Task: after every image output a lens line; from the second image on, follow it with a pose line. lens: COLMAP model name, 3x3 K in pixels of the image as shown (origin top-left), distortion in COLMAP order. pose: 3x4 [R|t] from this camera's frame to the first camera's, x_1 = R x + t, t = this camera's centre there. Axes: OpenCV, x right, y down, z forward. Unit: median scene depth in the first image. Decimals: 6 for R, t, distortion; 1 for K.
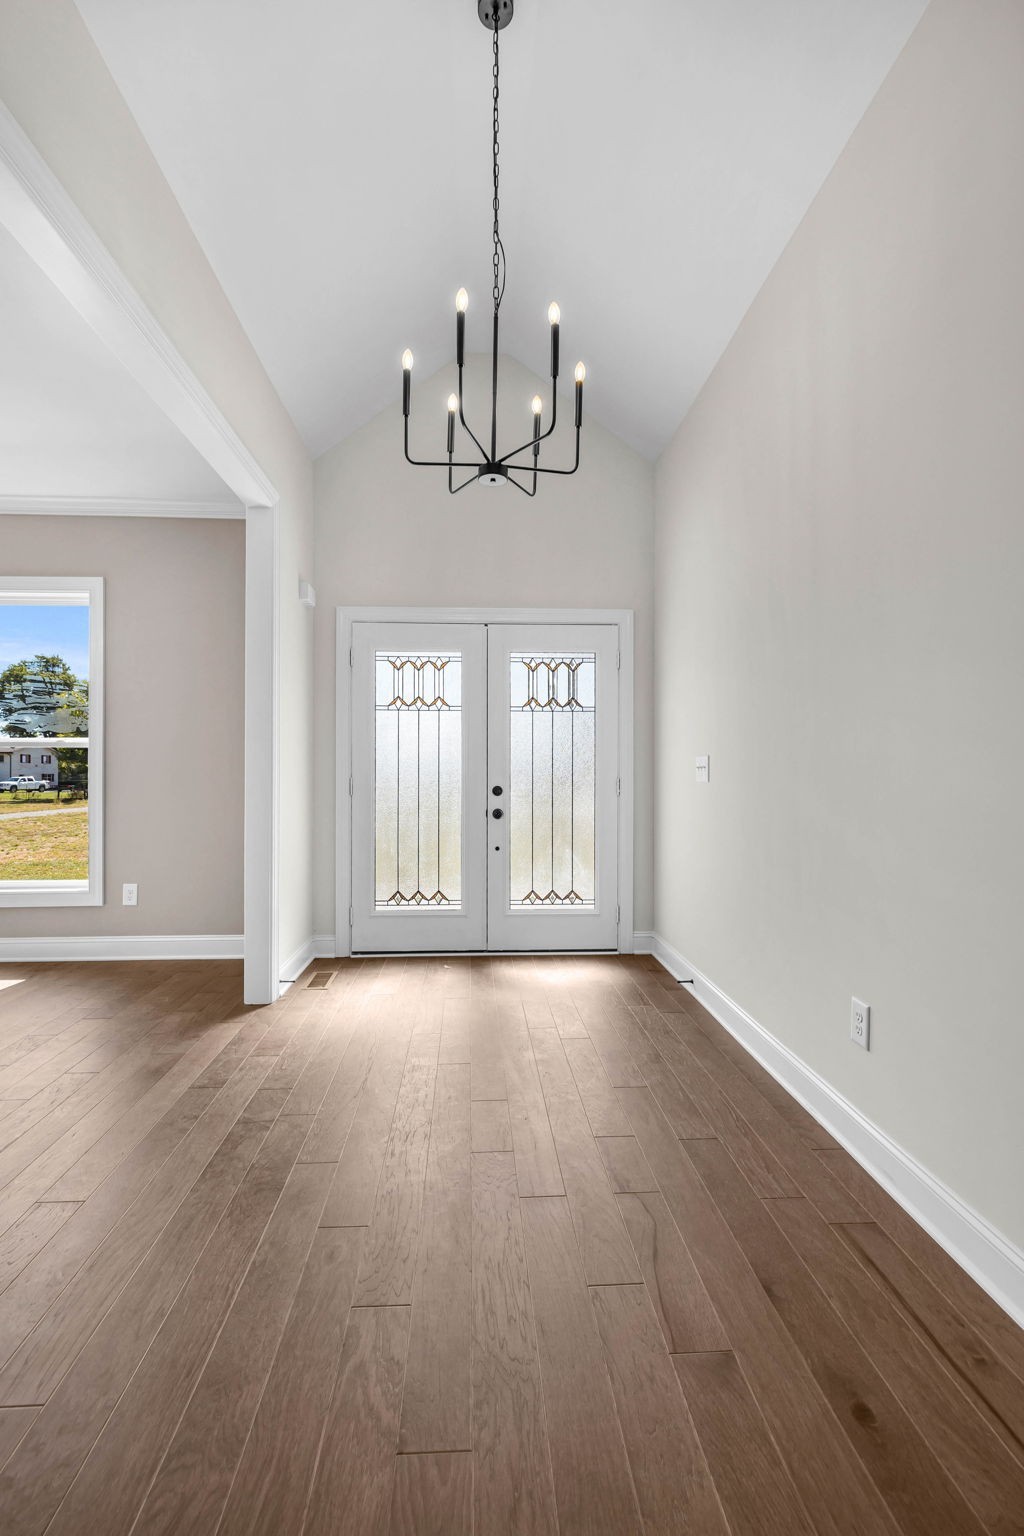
lens RADIAL K [[856.1, 0, 512.0], [0, 856.1, 768.0], [0, 0, 1]] dist [-0.001660, -0.001508]
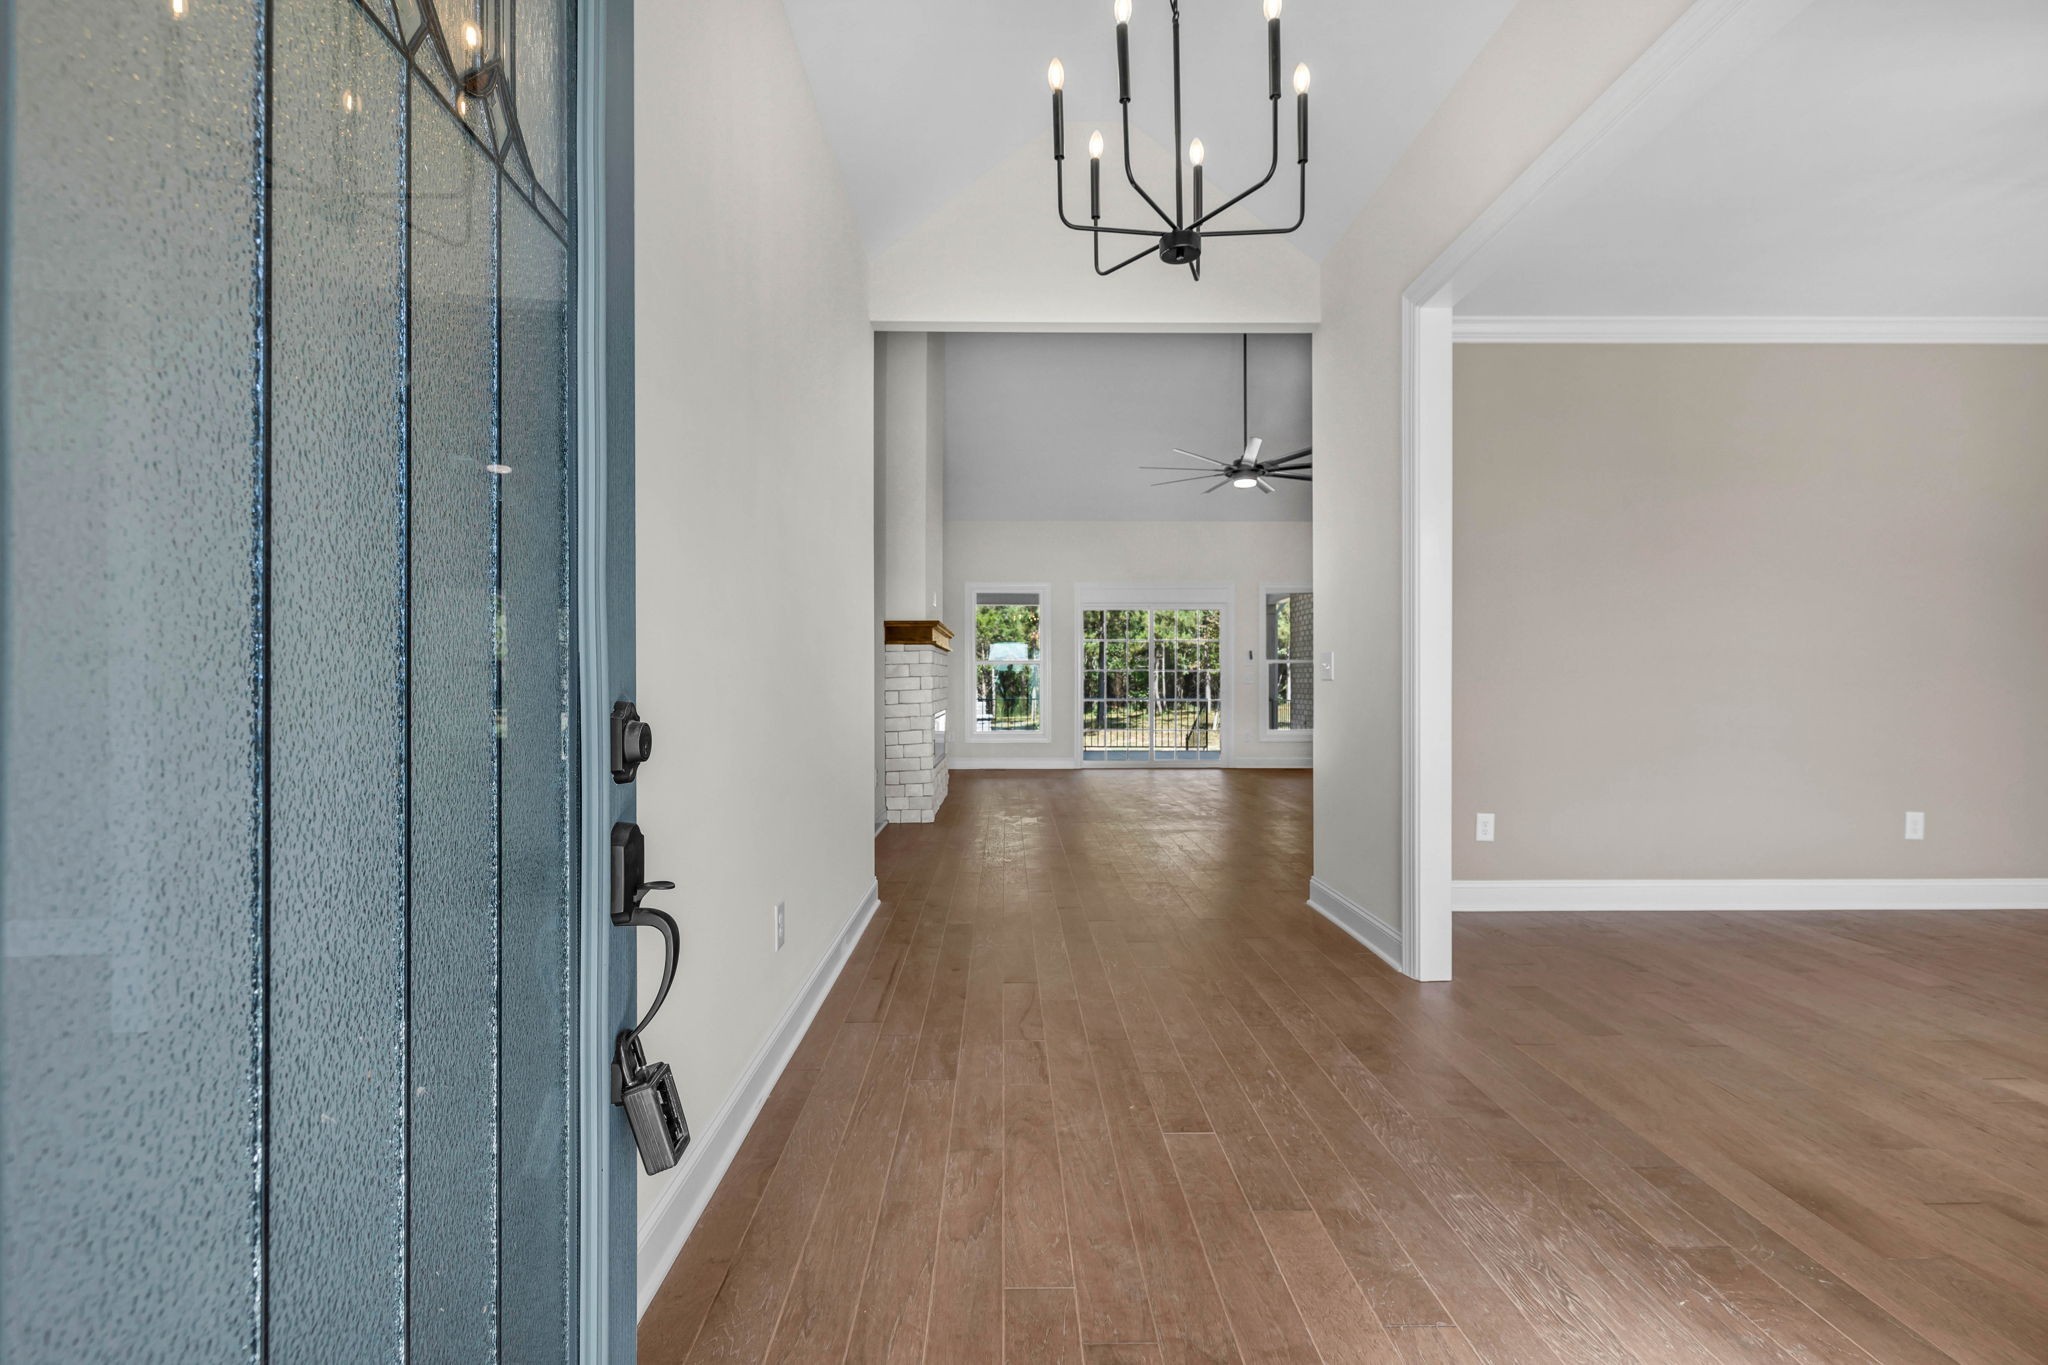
lens RADIAL K [[1141.5, 0, 1011.7], [0, 1141.5, 669.4], [0, 0, 1]] dist [-0.001660, -0.001508]
pose [[-0.999200, 0.001284, 0.039972, 0.058893], [0.000820, 0.999932, -0.011617, 0.016477], [-0.039984, -0.011574, -0.999133, 1.425643]]
